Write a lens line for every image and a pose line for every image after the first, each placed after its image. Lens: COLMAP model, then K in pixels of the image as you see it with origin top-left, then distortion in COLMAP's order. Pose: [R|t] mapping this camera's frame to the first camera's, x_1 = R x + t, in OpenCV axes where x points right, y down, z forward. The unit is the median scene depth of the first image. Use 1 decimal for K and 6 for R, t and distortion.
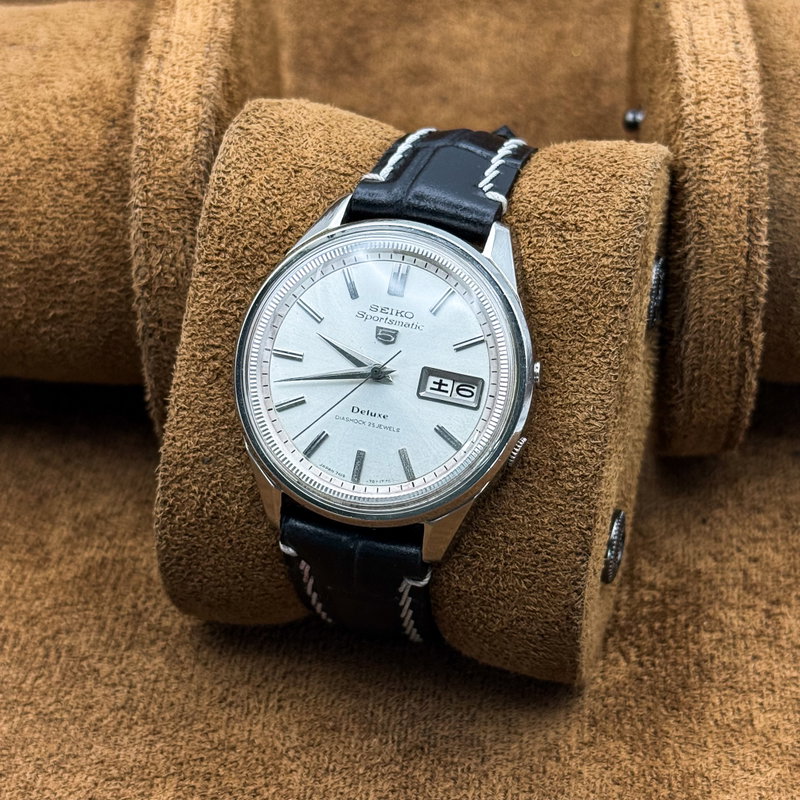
lens RADIAL K [[1972.6, 0, 429.2], [0, 1972.6, 415.3], [0, 0, 1]] dist [0.263508, 0.021294]
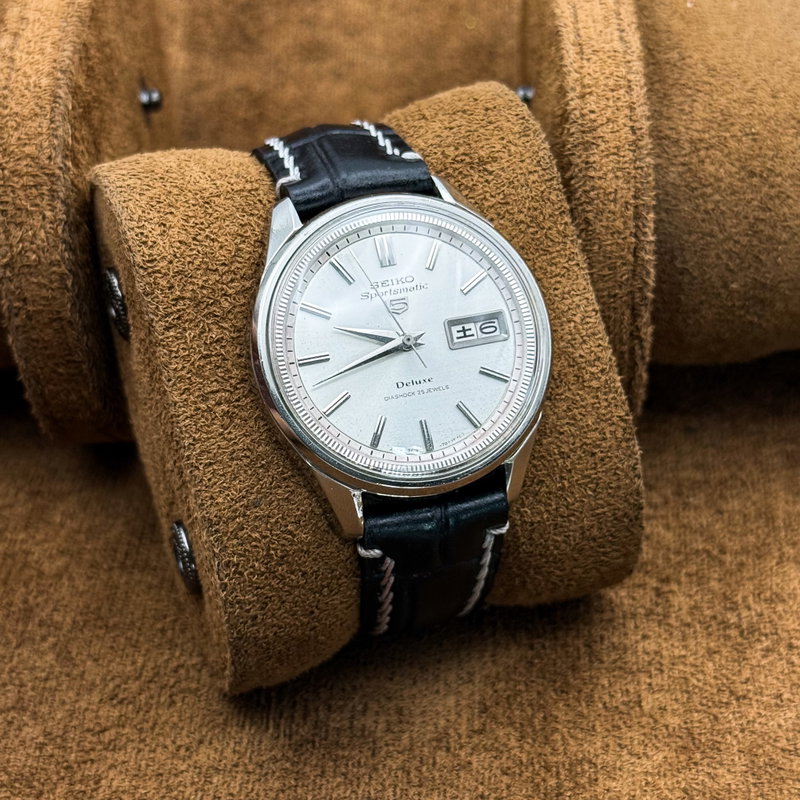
lens RADIAL K [[1972.6, 0, 429.2], [0, 1972.6, 415.3], [0, 0, 1]] dist [0.263508, 0.021294]
pose [[0.825179, -0.348894, 0.444244, -0.457236], [0.392037, 0.919931, -0.005723, 0.022090], [-0.406677, 0.178883, 0.895888, 0.101650]]
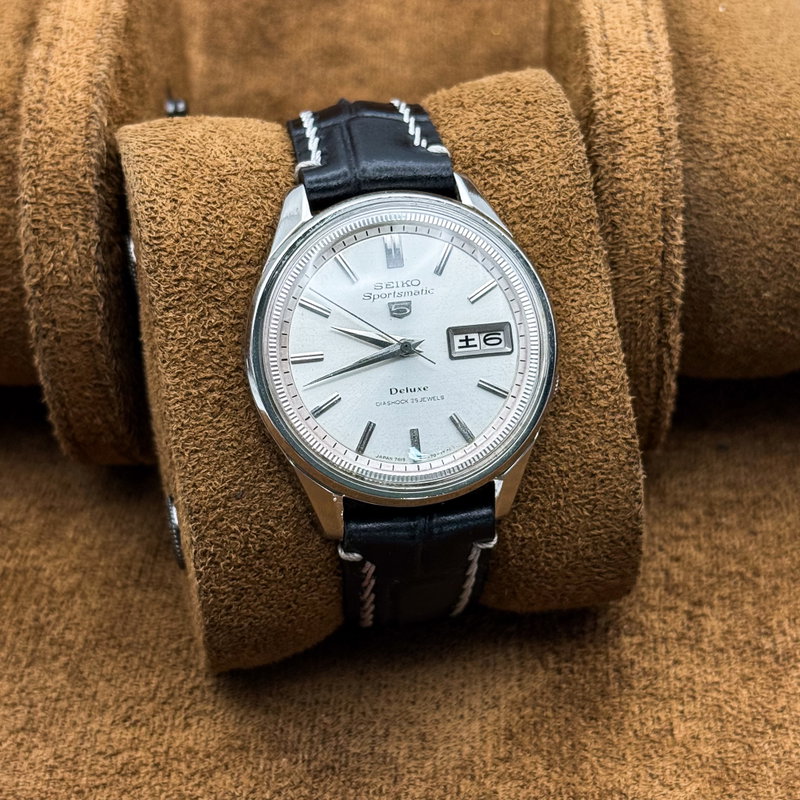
lens RADIAL K [[1972.6, 0, 429.2], [0, 1972.6, 415.3], [0, 0, 1]] dist [0.263508, 0.021294]
pose [[0.892451, -0.292755, 0.343258, -0.346872], [0.300059, 0.953351, 0.032952, -0.017597], [-0.336892, 0.073590, 0.938663, 0.080460]]
